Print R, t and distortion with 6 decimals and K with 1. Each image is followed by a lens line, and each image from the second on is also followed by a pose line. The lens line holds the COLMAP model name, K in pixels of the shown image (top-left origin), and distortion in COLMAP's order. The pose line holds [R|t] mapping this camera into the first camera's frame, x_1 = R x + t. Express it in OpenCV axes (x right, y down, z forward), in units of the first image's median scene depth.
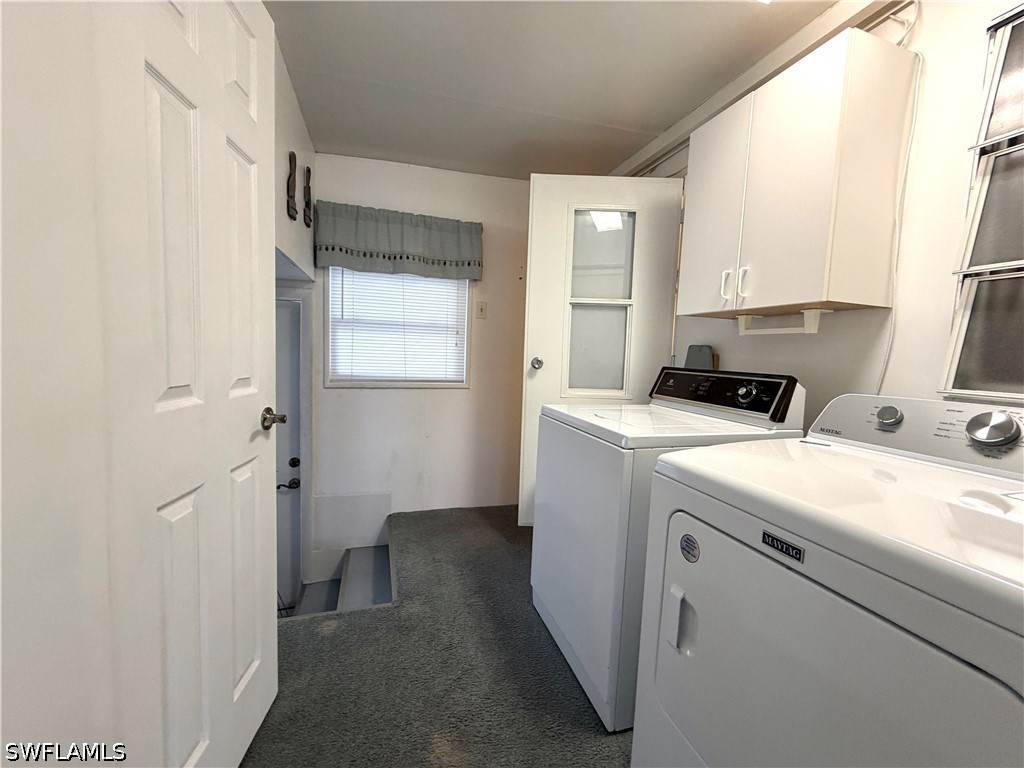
lens RADIAL K [[408.2, 0, 507.6], [0, 408.2, 386.3], [0, 0, 1]] dist [0.000958, -0.000148]
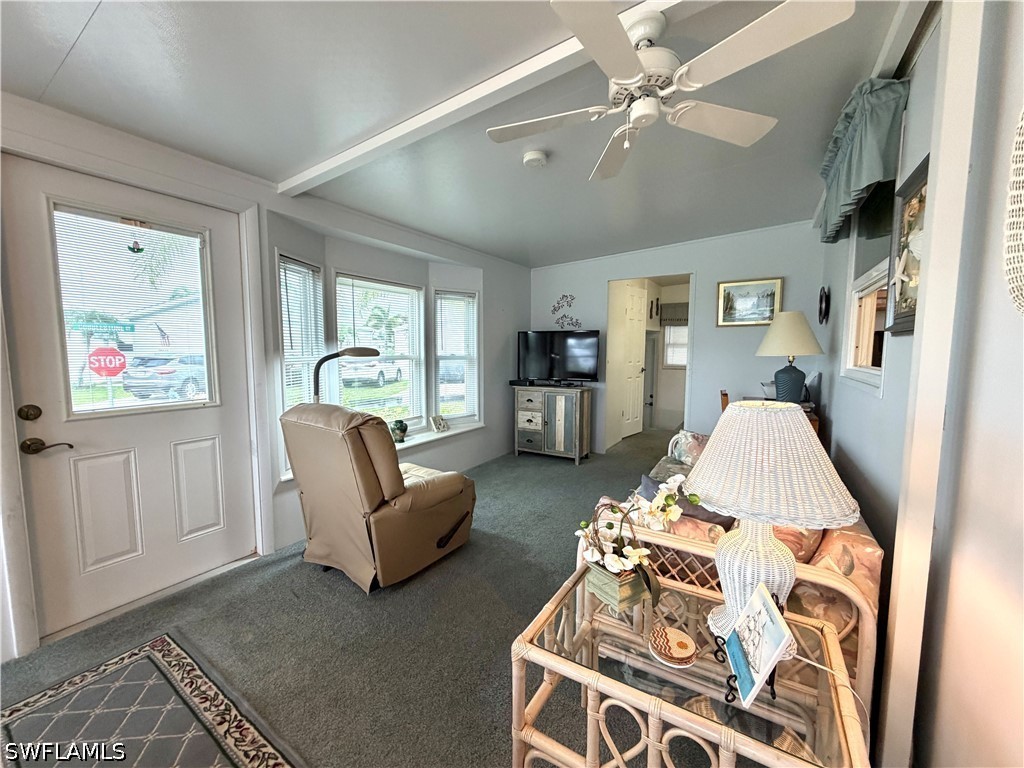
lens RADIAL K [[408.2, 0, 507.6], [0, 408.2, 386.3], [0, 0, 1]] dist [0.000958, -0.000148]
pose [[0.650443, 0.030660, -0.758936, 1.001785], [-0.040590, 0.999160, 0.005578, 0.152724], [0.758470, 0.027177, 0.651142, -1.639994]]
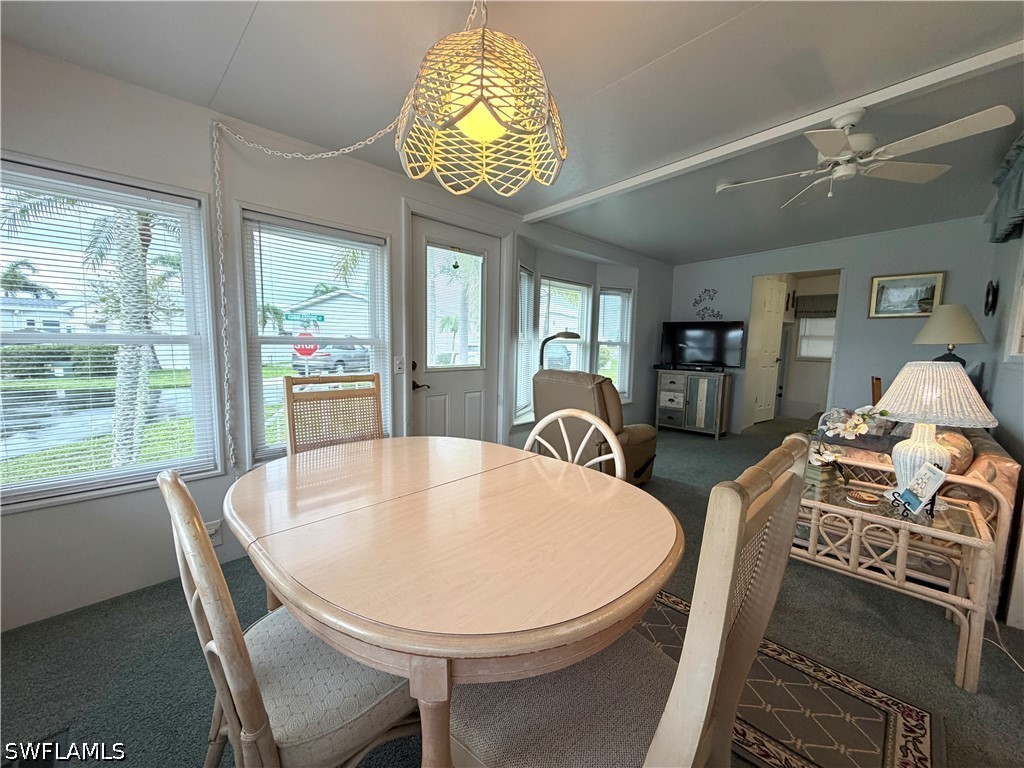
lens RADIAL K [[408.2, 0, 507.6], [0, 408.2, 386.3], [0, 0, 1]] dist [0.000958, -0.000148]
pose [[0.473601, 0.067256, -0.878168, 1.121874], [-0.074201, 0.996582, 0.036308, 0.229682], [0.877608, 0.047966, 0.476973, -2.117551]]
